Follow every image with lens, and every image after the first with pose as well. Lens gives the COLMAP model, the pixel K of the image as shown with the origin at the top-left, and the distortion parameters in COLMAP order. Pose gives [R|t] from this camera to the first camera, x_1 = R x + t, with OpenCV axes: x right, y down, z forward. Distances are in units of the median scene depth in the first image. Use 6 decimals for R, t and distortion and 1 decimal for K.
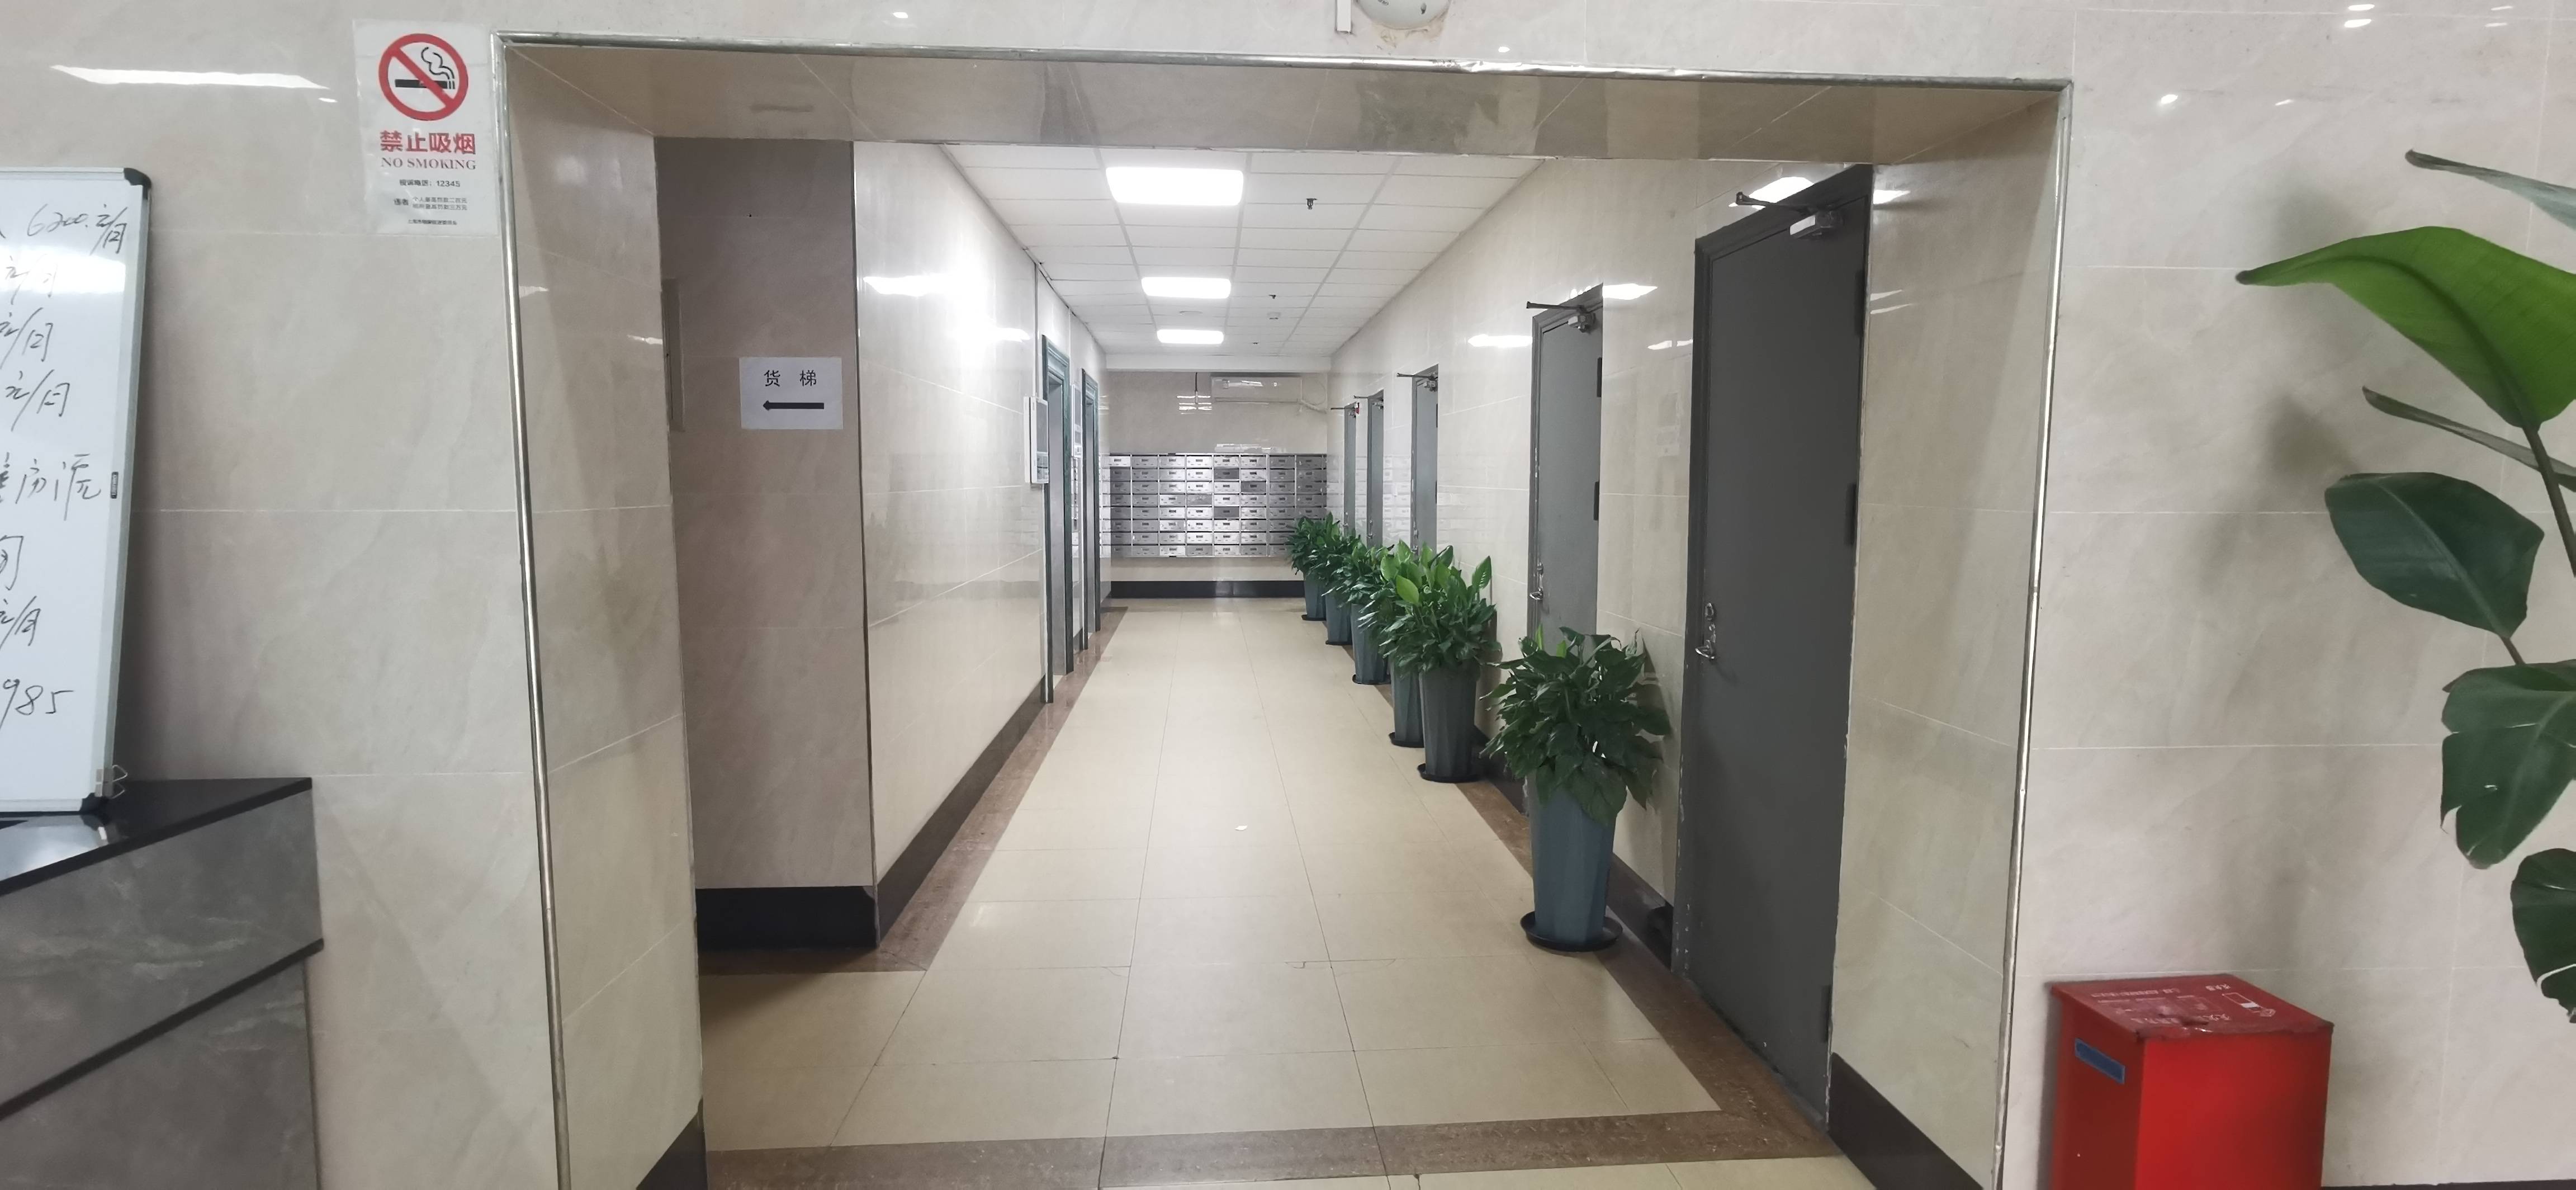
lens RADIAL K [[1257.8, 0, 1288.0], [0, 1257.8, 595.0], [0, 0, 1]] dist [-0.002345, -0.000102]
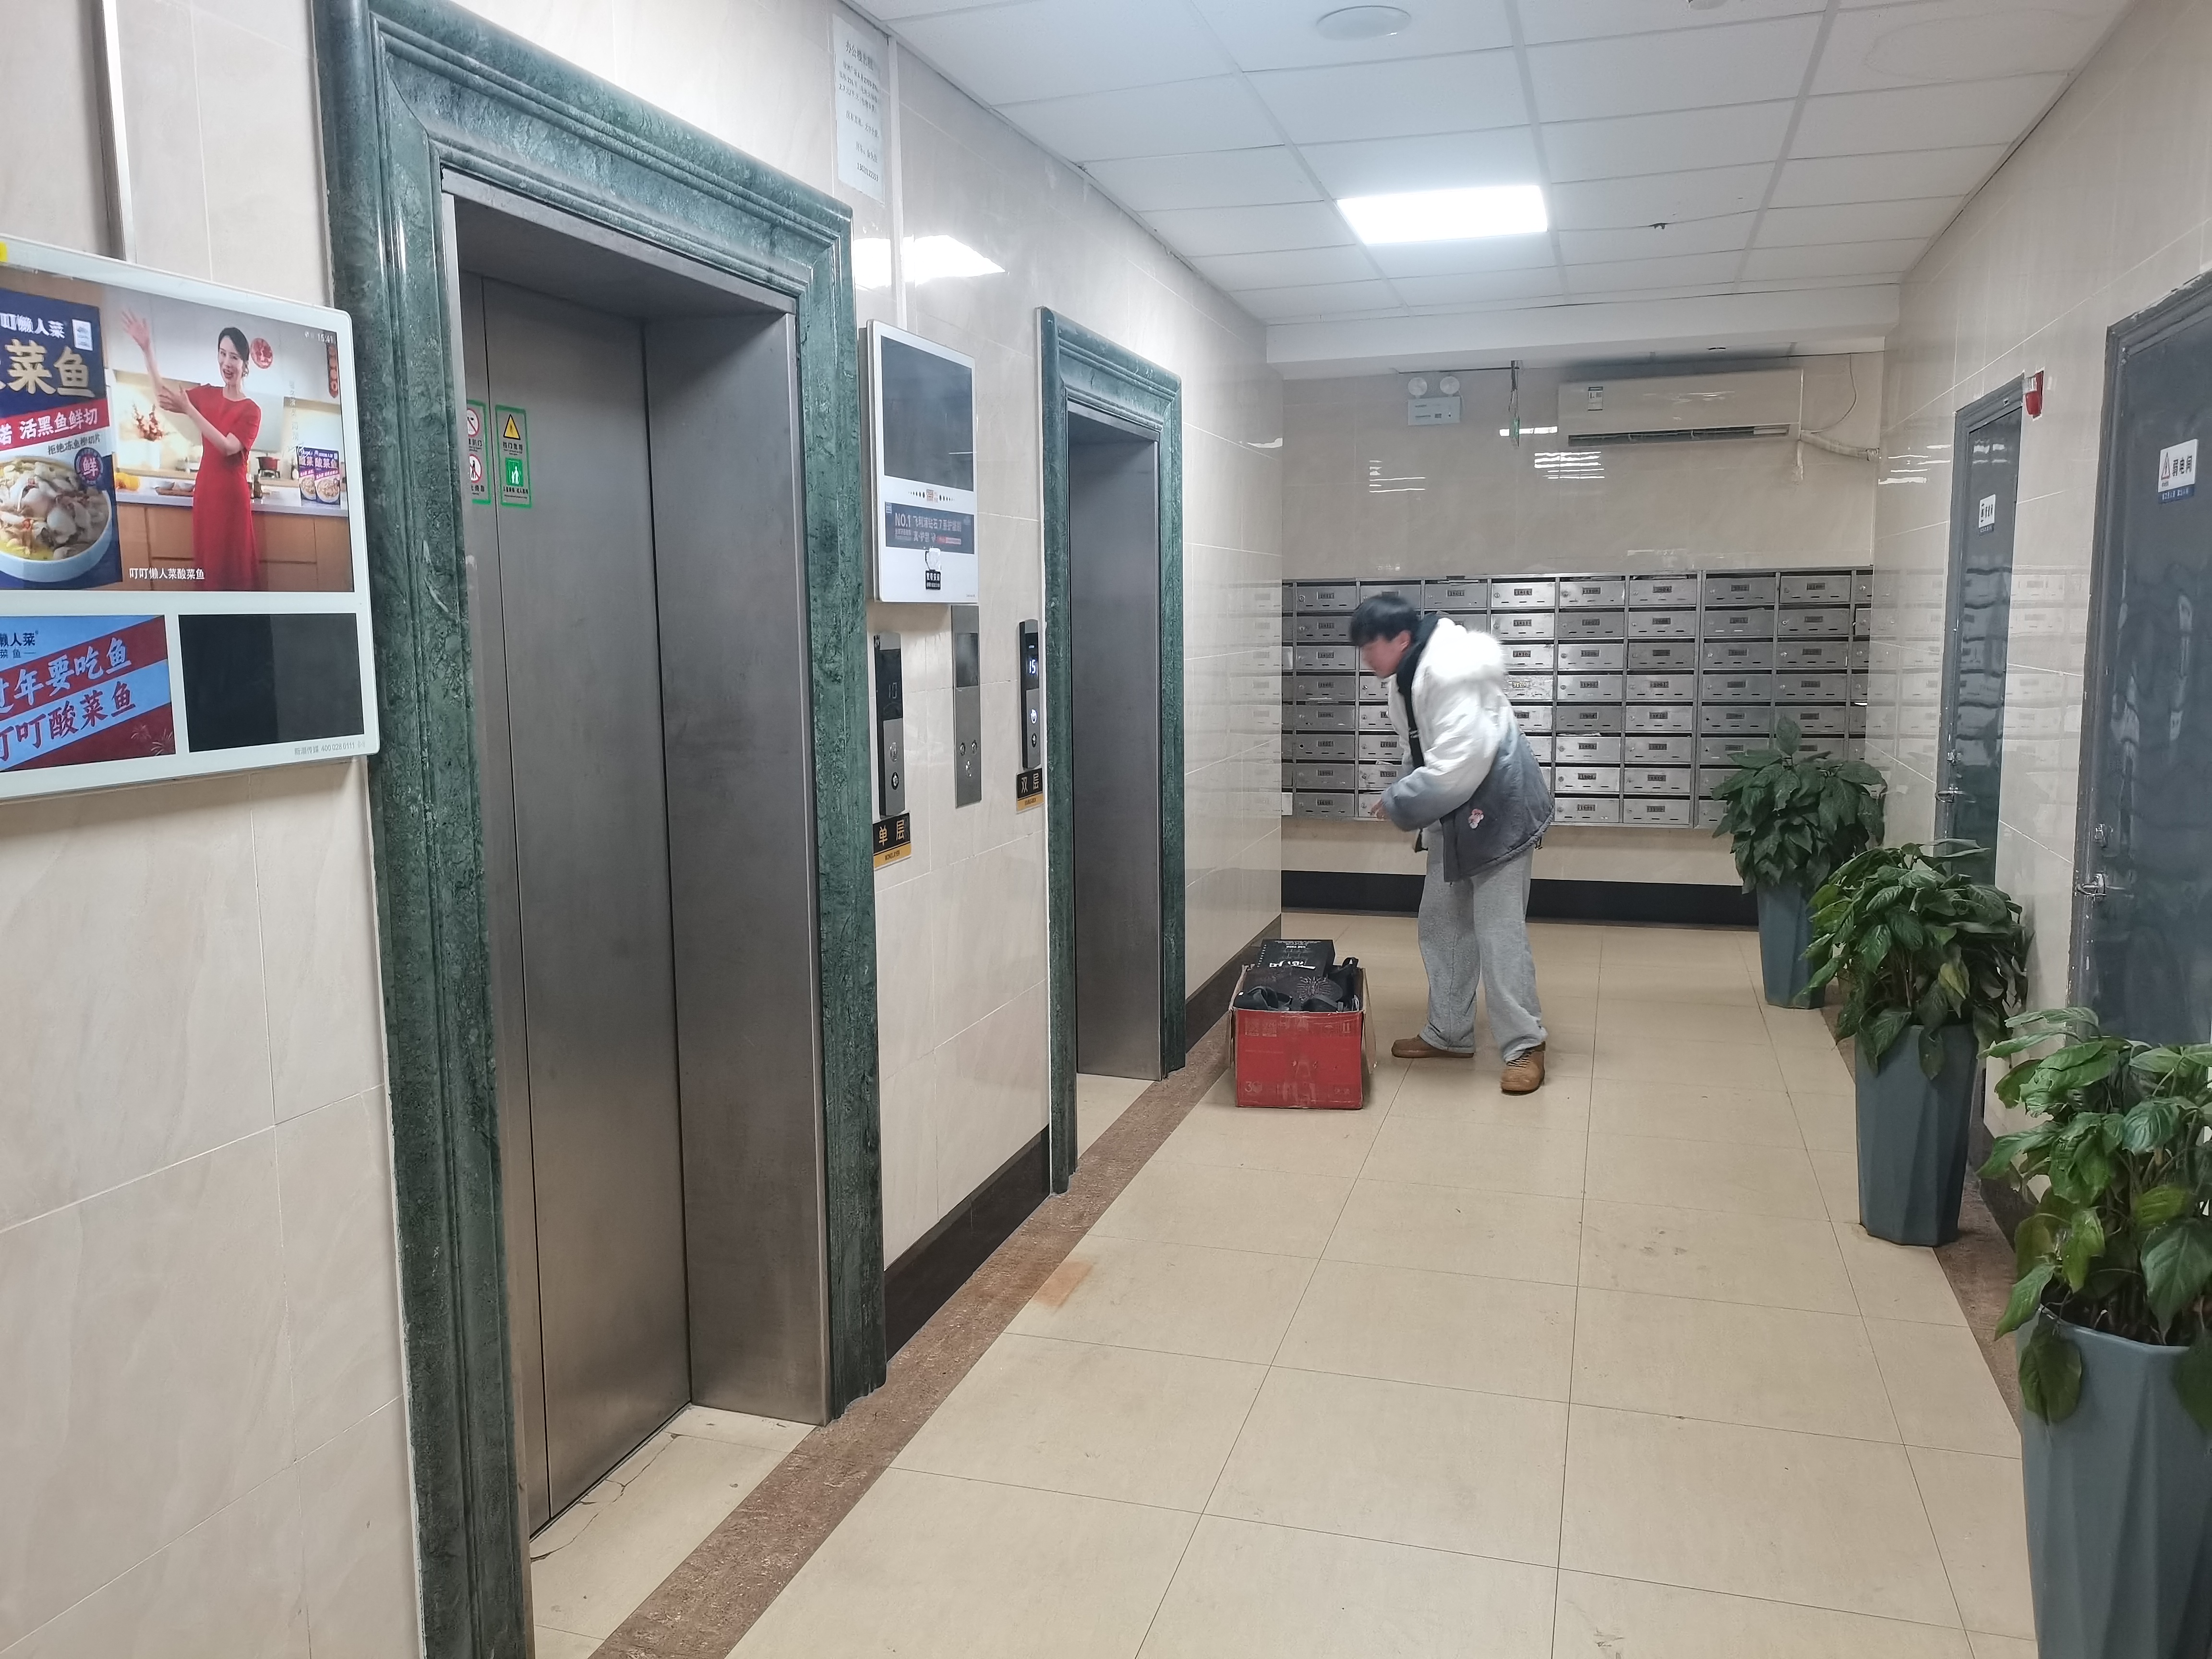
lens RADIAL K [[1700.0, 0, 1043.3], [0, 1700.0, 825.1], [0, 0, 1]] dist [0.058928, 0.000828]
pose [[0.926294, 0.030081, -0.375599, -0.003502], [-0.018964, 0.999267, 0.033262, -0.058300], [0.376324, -0.023687, 0.926185, 0.529163]]
